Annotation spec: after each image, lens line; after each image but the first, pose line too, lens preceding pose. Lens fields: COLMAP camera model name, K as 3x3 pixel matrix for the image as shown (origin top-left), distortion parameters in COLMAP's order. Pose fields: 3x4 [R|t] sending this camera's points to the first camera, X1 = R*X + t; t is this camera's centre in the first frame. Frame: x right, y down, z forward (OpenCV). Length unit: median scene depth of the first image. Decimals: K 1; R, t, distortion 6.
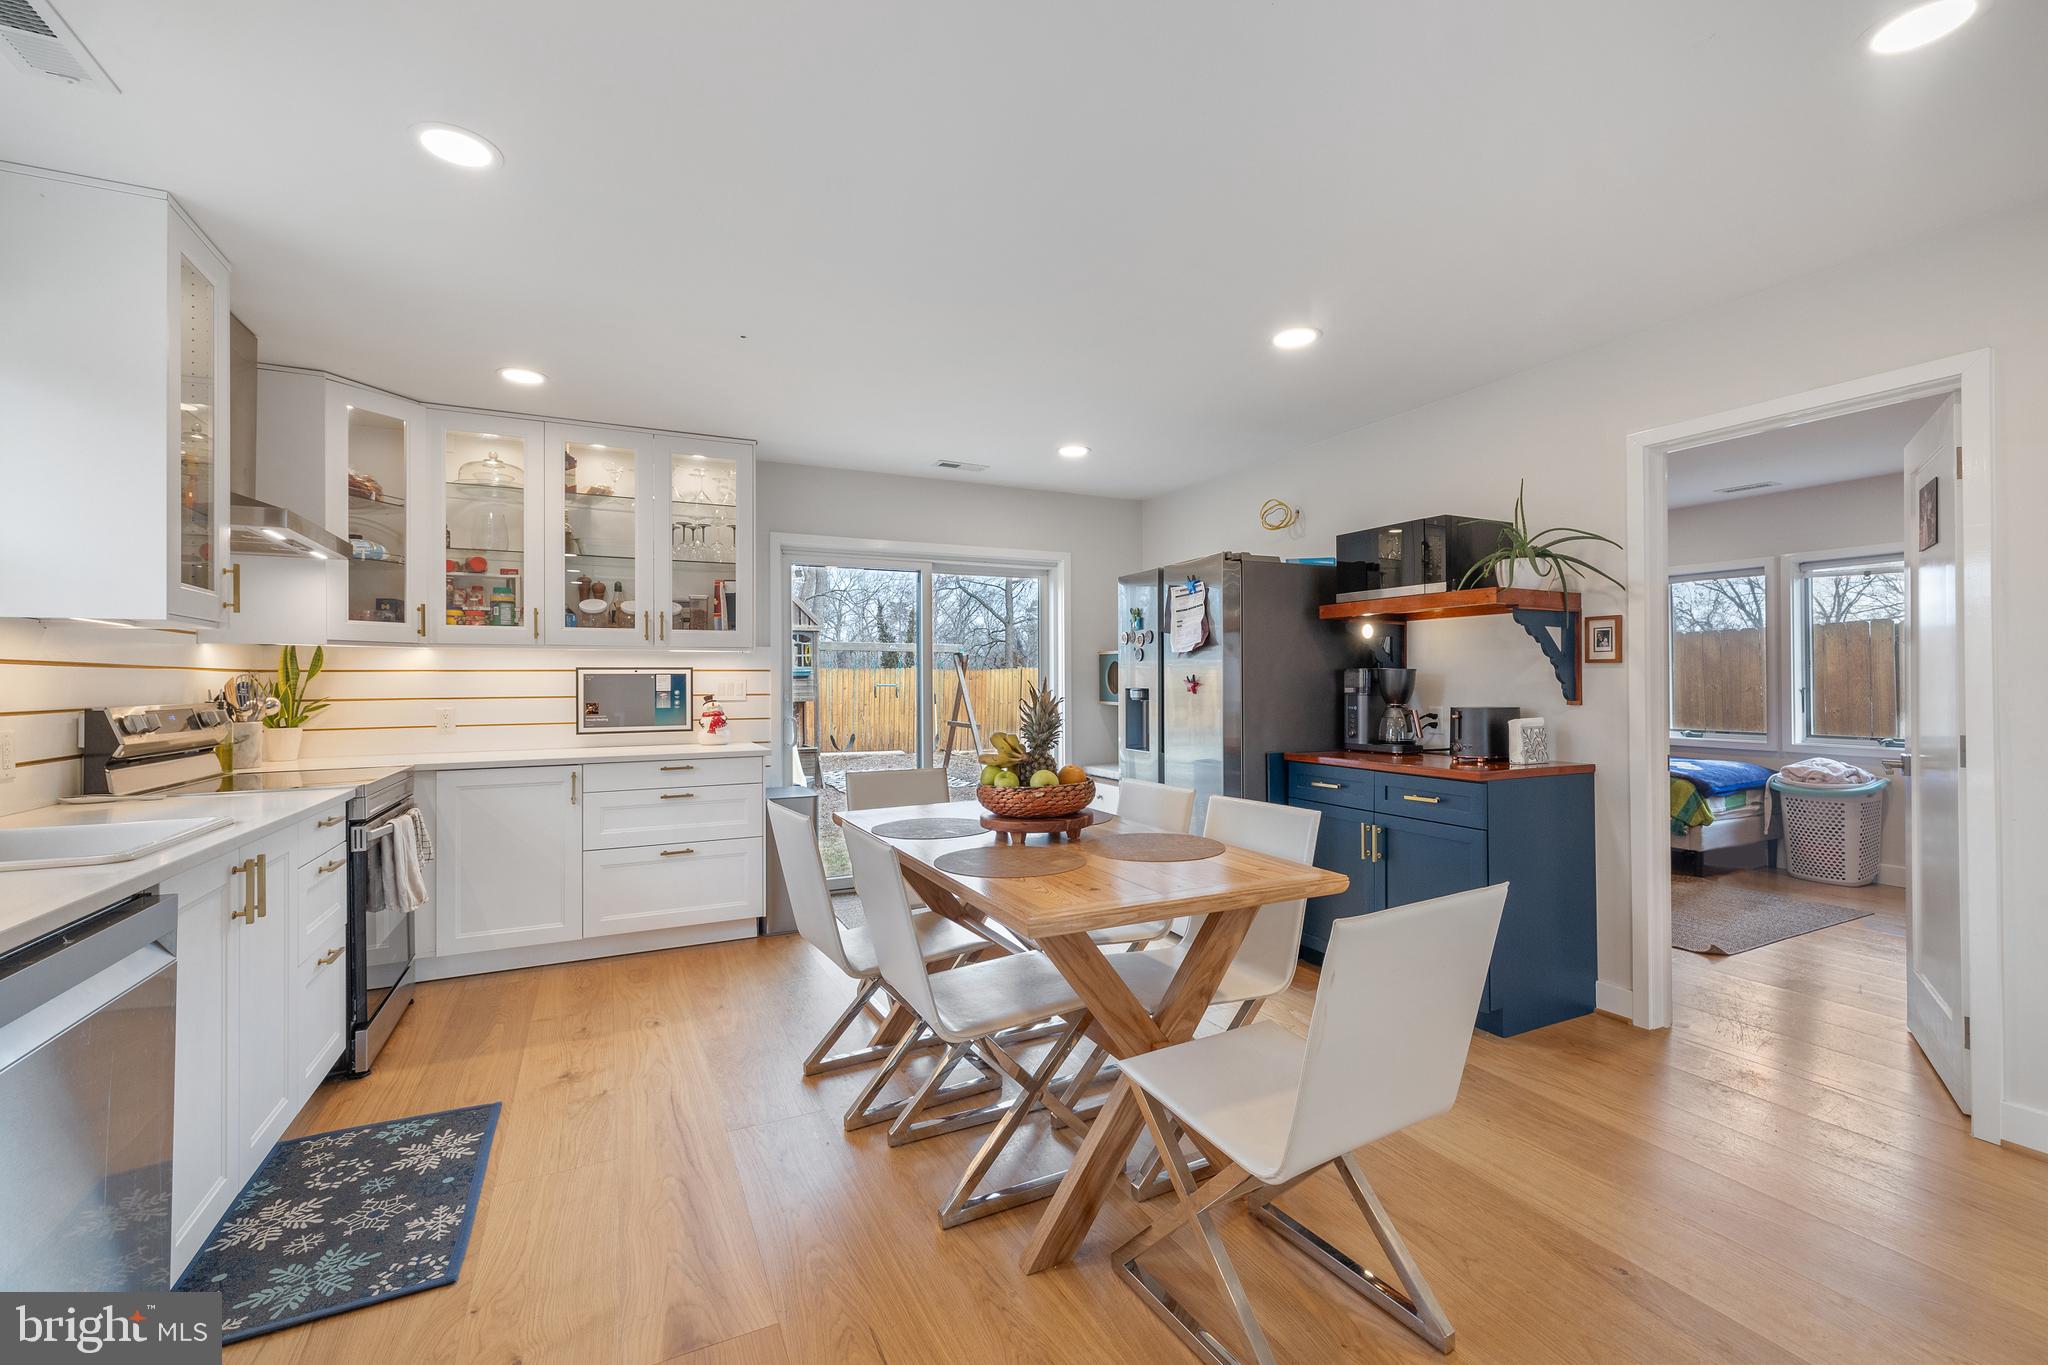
lens RADIAL K [[856.8, 0, 1024.2], [0, 856.8, 679.6], [0, 0, 1]] dist [0.000706, 0.000456]
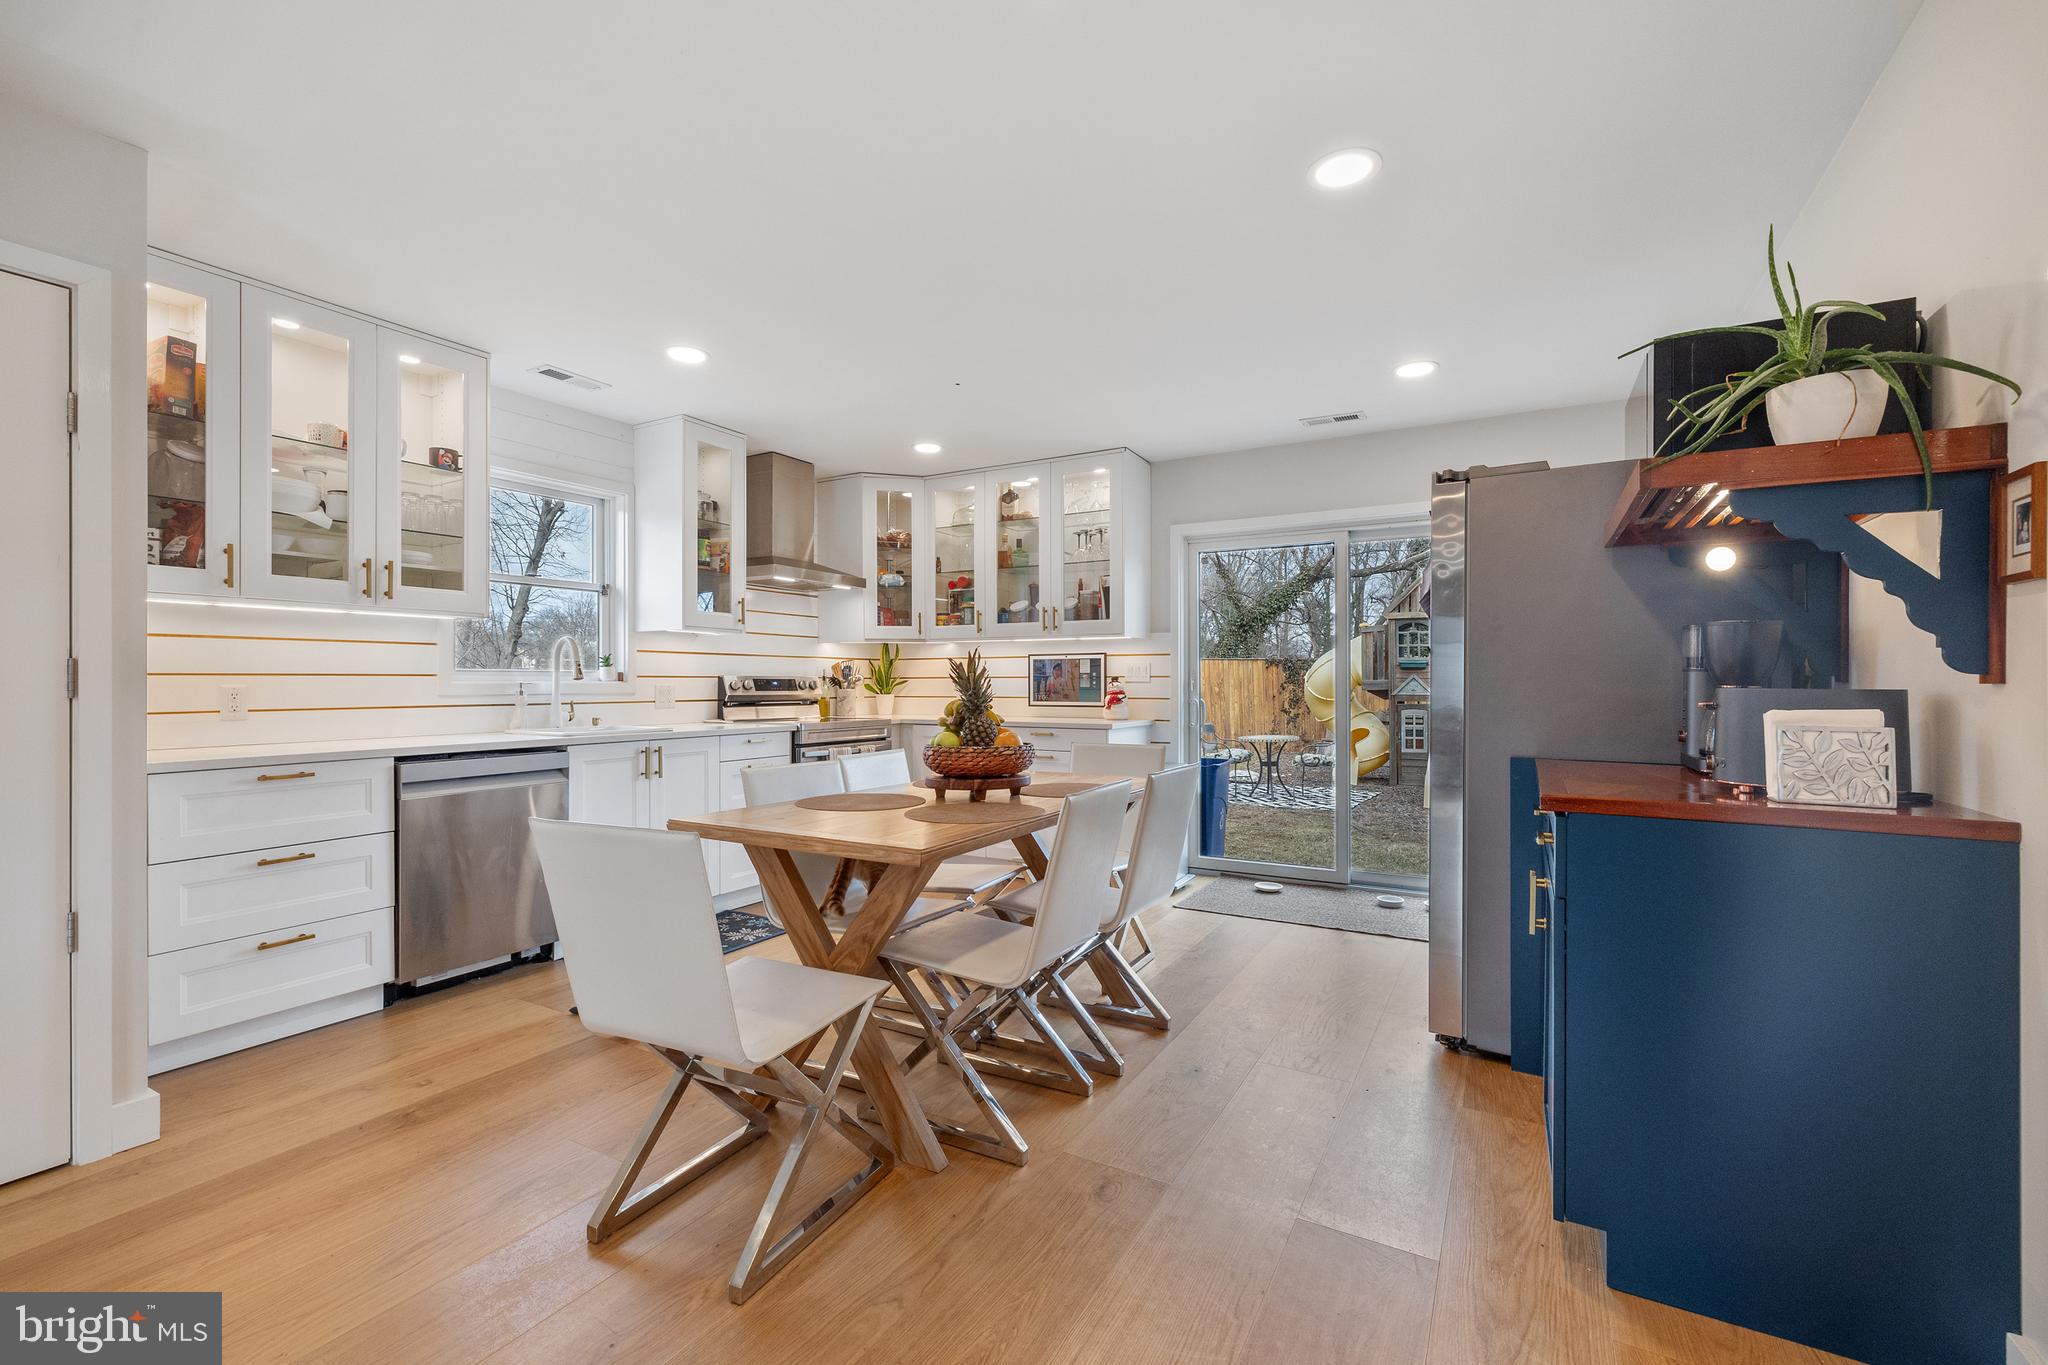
lens RADIAL K [[865.2, 0, 1021.0], [0, 865.2, 685.9], [0, 0, 1]] dist [0.000709, 0.000462]
pose [[0.558470, 0.009141, -0.829474, 0.641195], [-0.001299, 0.999948, 0.010145, 0.023302], [0.829524, -0.004588, 0.558453, 0.304029]]
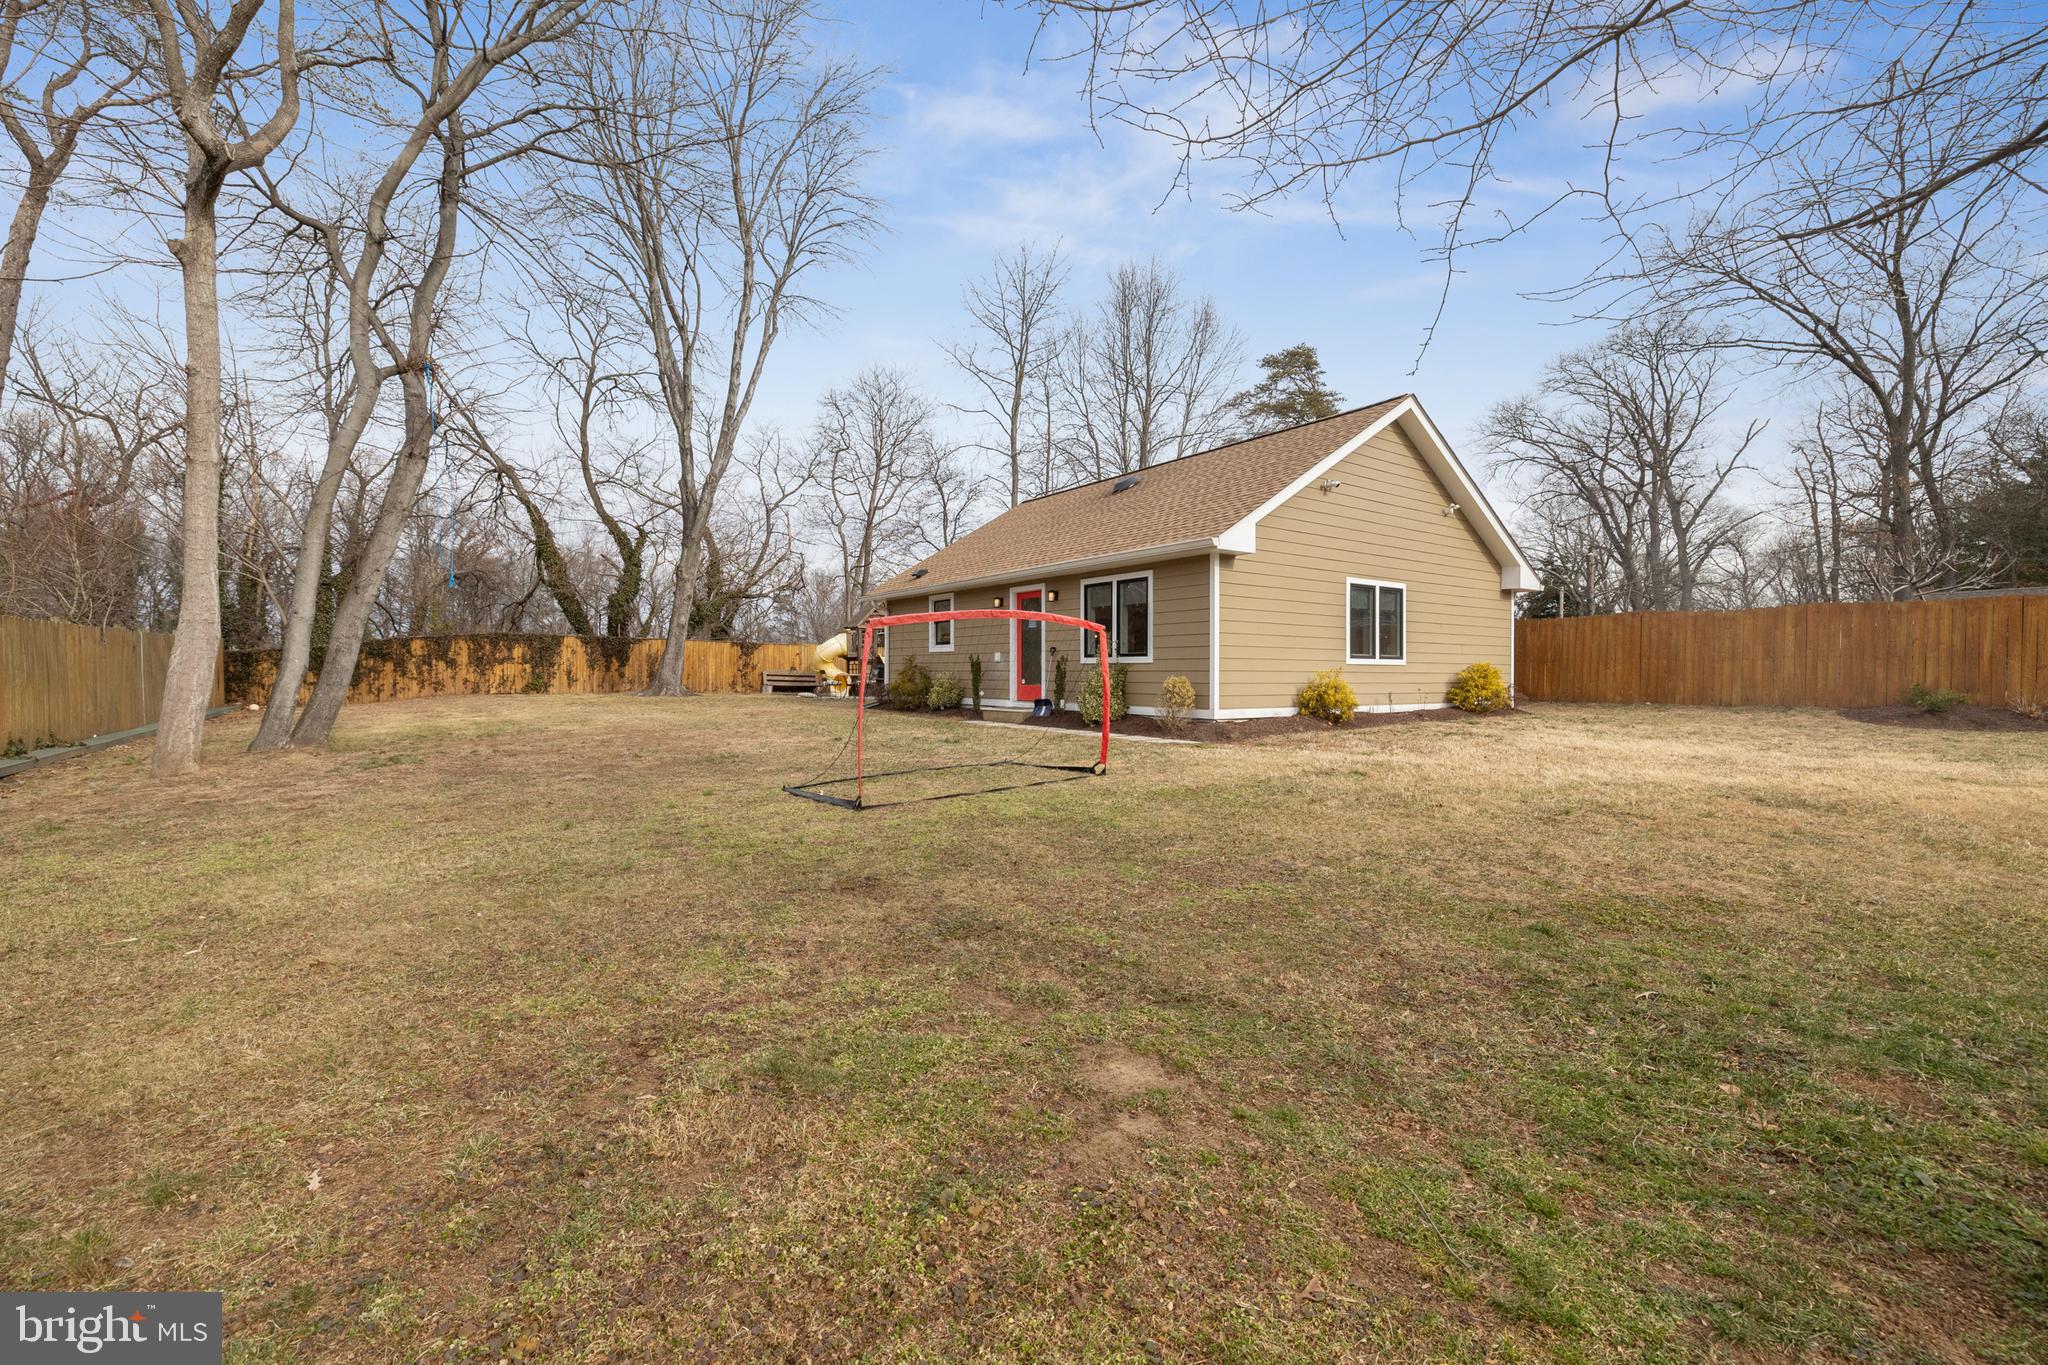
lens RADIAL K [[859.3, 0, 1024.0], [0, 859.3, 688.7], [0, 0, 1]] dist [-0.000263, 0.000200]
pose [[0.984663, 0.004439, 0.174409, -1.087080], [-0.007302, 0.999849, 0.015777, 0.222123], [-0.174313, -0.016809, 0.984547, -4.619679]]
